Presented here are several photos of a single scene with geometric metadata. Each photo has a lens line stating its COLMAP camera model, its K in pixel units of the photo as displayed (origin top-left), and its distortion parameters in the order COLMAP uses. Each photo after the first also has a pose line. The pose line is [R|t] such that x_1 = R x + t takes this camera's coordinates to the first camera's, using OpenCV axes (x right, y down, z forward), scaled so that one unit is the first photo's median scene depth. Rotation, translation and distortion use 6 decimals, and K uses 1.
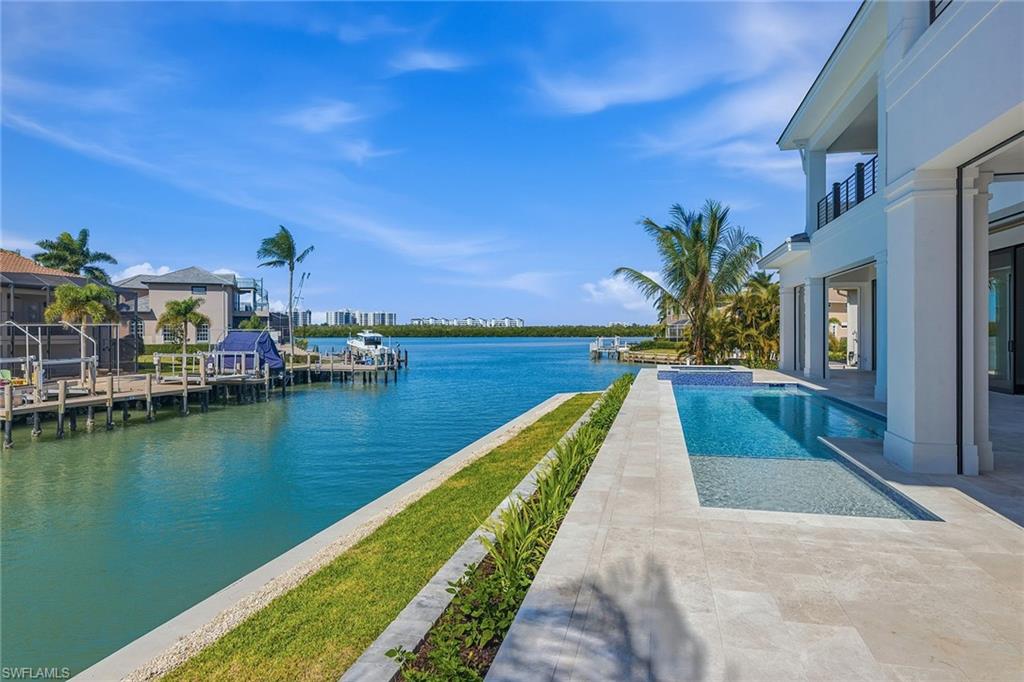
lens RADIAL K [[621.4, 0, 513.6], [0, 621.4, 335.3], [0, 0, 1]] dist [-0.005037, 0.002362]
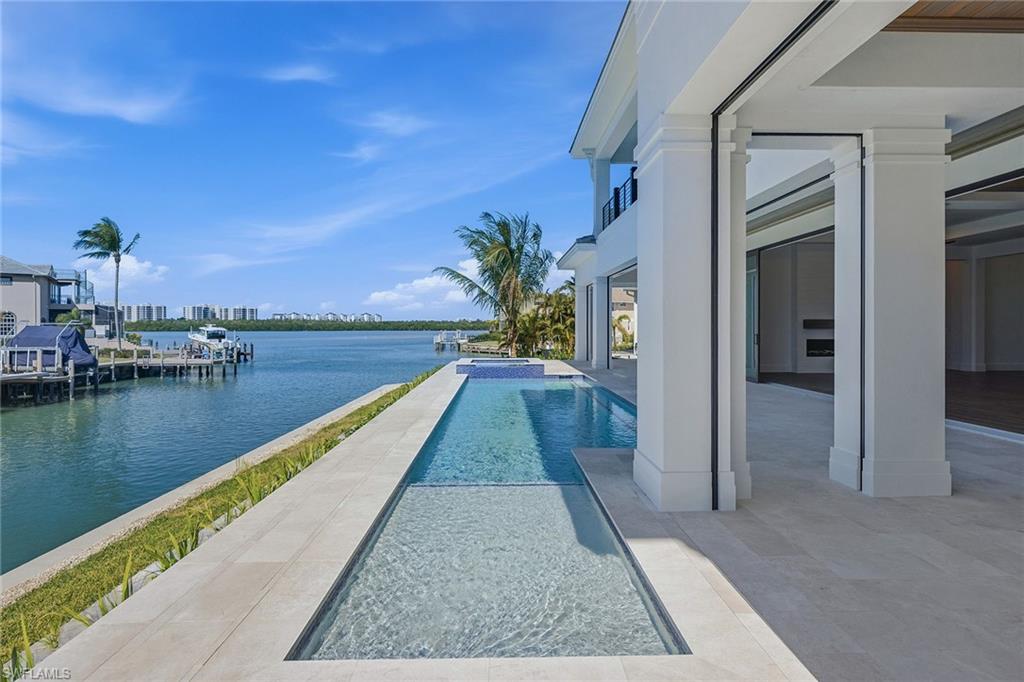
lens RADIAL K [[528.9, 0, 520.1], [0, 528.9, 331.6], [0, 0, 1]] dist [-0.001099, -0.003449]
pose [[0.964097, -0.002015, 0.265541, 0.031911], [0.000731, 0.999988, 0.004936, -0.000265], [-0.265548, -0.004564, 0.964087, 0.044140]]
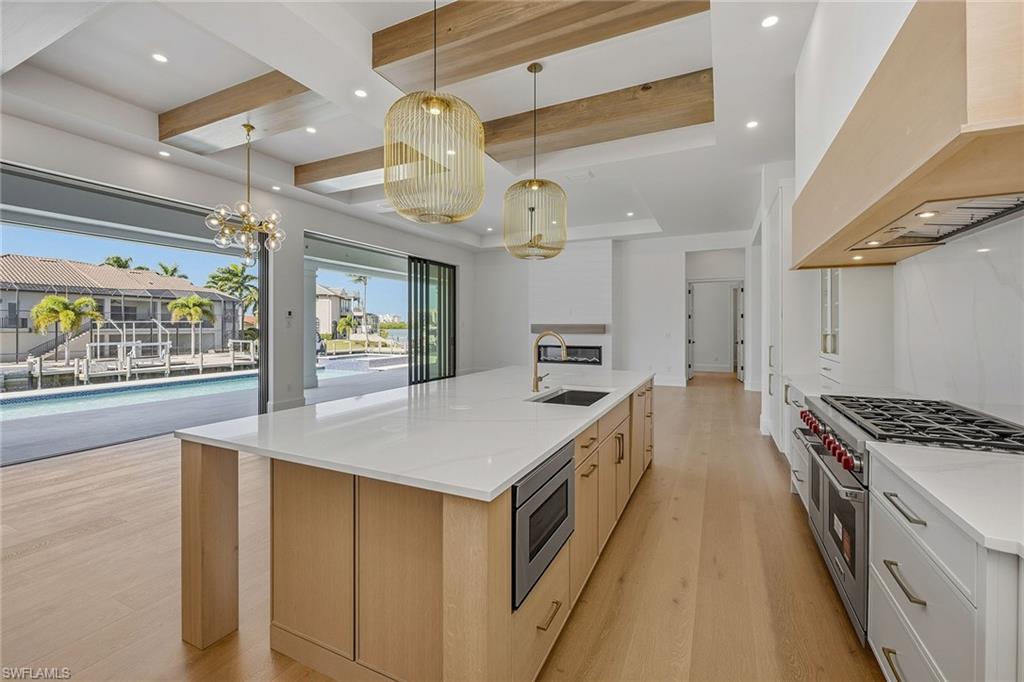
lens RADIAL K [[427.3, 0, 524.6], [0, 427.3, 323.9], [0, 0, 1]] dist [-0.013051, 0.000315]
pose [[0.981712, 0.001137, -0.190369, 0.244631], [-0.002925, 0.999954, -0.009112, -0.002607], [0.190350, 0.009502, 0.981670, 0.063770]]
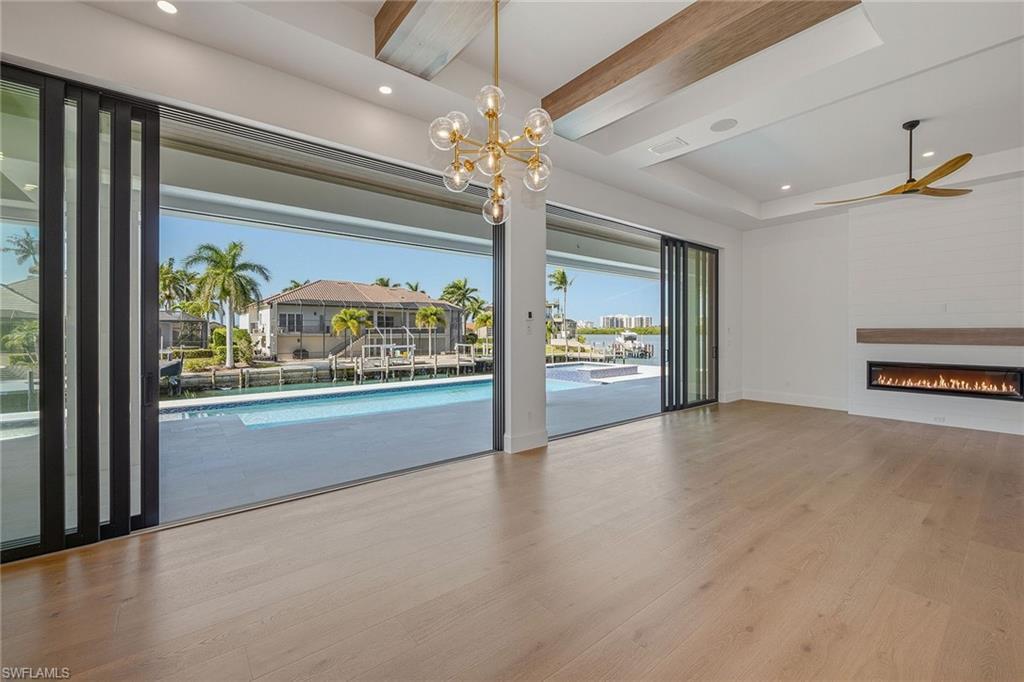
lens RADIAL K [[427.3, 0, 521.1], [0, 427.3, 329.9], [0, 0, 1]] dist [-0.013051, 0.000315]
pose [[0.798318, -0.001070, -0.602235, 0.222679], [-0.003500, 0.999973, -0.006417, -0.002654], [0.602226, 0.007230, 0.798293, 0.084253]]
